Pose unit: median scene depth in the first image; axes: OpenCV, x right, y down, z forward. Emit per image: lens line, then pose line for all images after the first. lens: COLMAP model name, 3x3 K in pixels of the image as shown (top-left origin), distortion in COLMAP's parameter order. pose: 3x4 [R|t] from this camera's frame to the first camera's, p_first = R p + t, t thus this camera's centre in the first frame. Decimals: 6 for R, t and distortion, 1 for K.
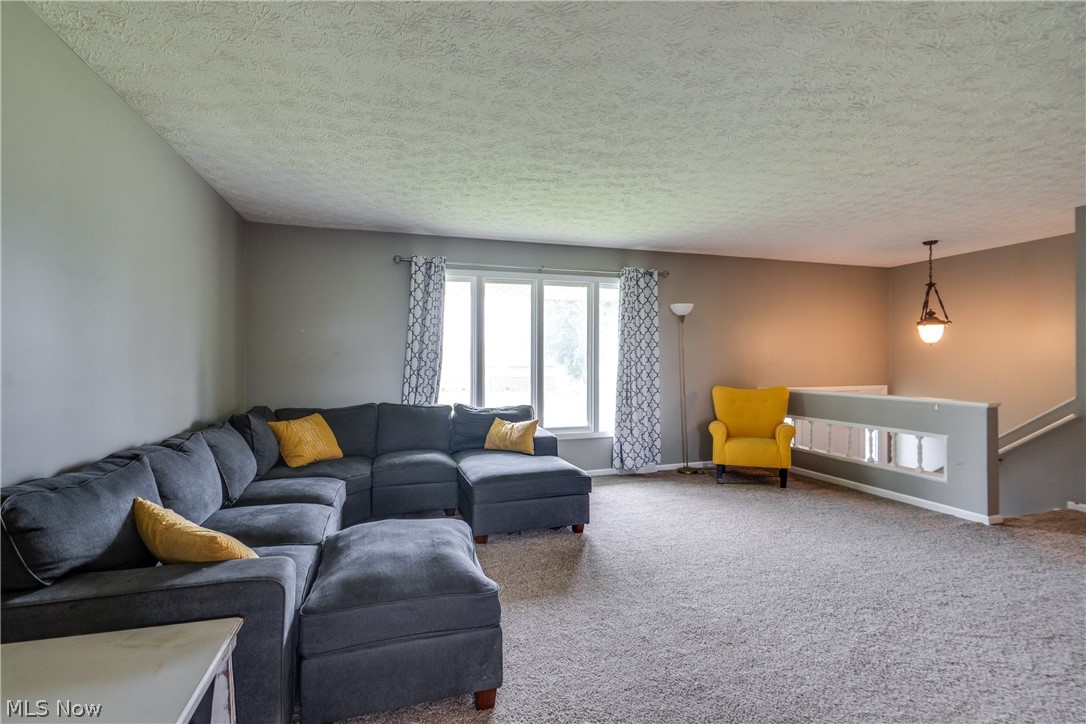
lens RADIAL K [[496.9, 0, 543.0], [0, 496.9, 364.2], [0, 0, 1]] dist [-0.010088, 0.009878]
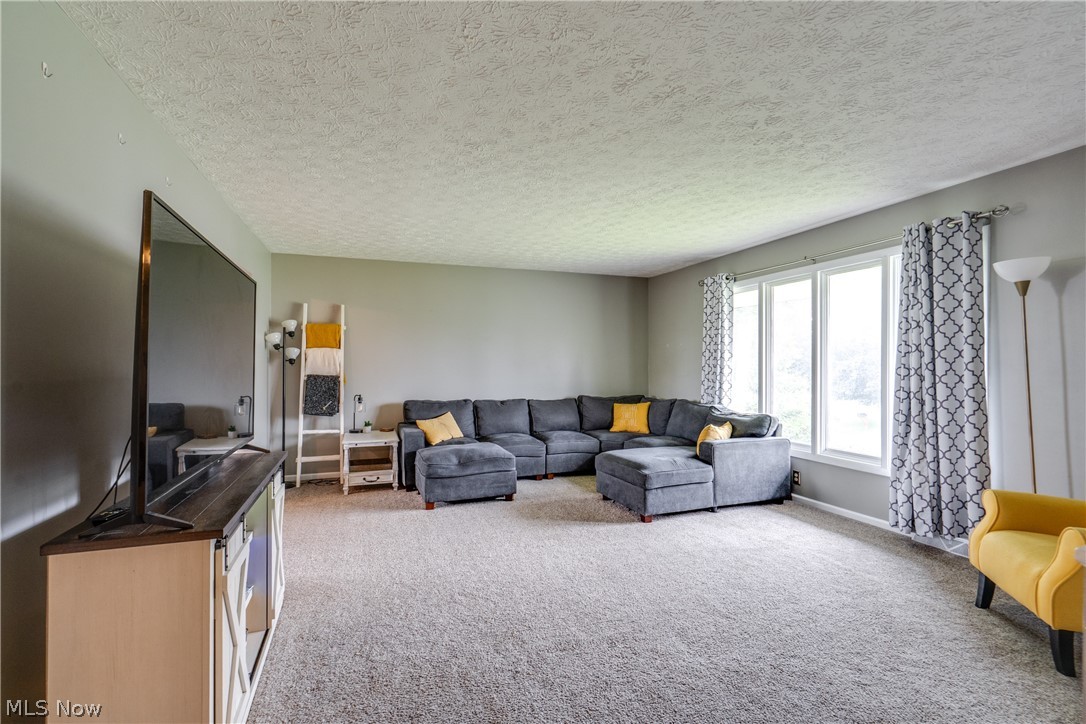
lens RADIAL K [[490.9, 0, 537.3], [0, 490.9, 362.3], [0, 0, 1]] dist [-0.003353, 0.001001]
pose [[0.049676, -0.005195, -0.998752, 0.895718], [-0.003330, 0.999980, -0.005367, -0.009450], [0.998760, 0.003592, 0.049658, 0.539938]]
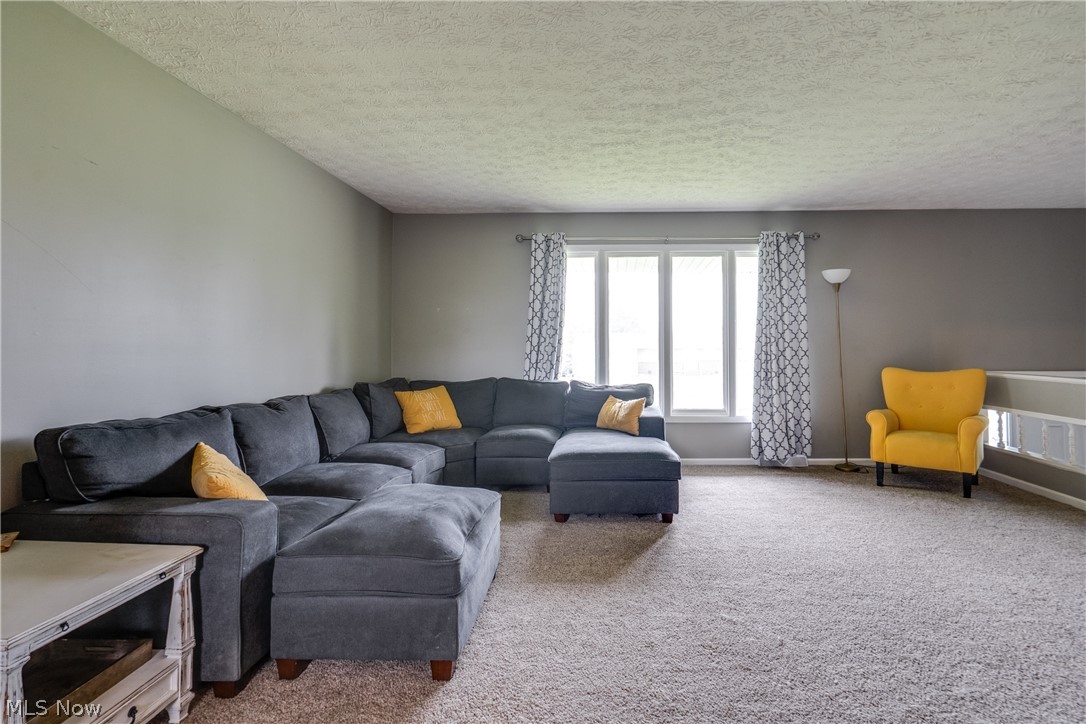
lens RADIAL K [[511.3, 0, 597.6], [0, 511.3, 337.4], [0, 0, 1]] dist [-0.002555, 0.000502]
pose [[0.947856, -0.003554, -0.318679, 0.198540], [-0.002548, 0.999821, -0.018729, 0.013492], [0.318688, 0.018564, 0.947678, 0.049700]]
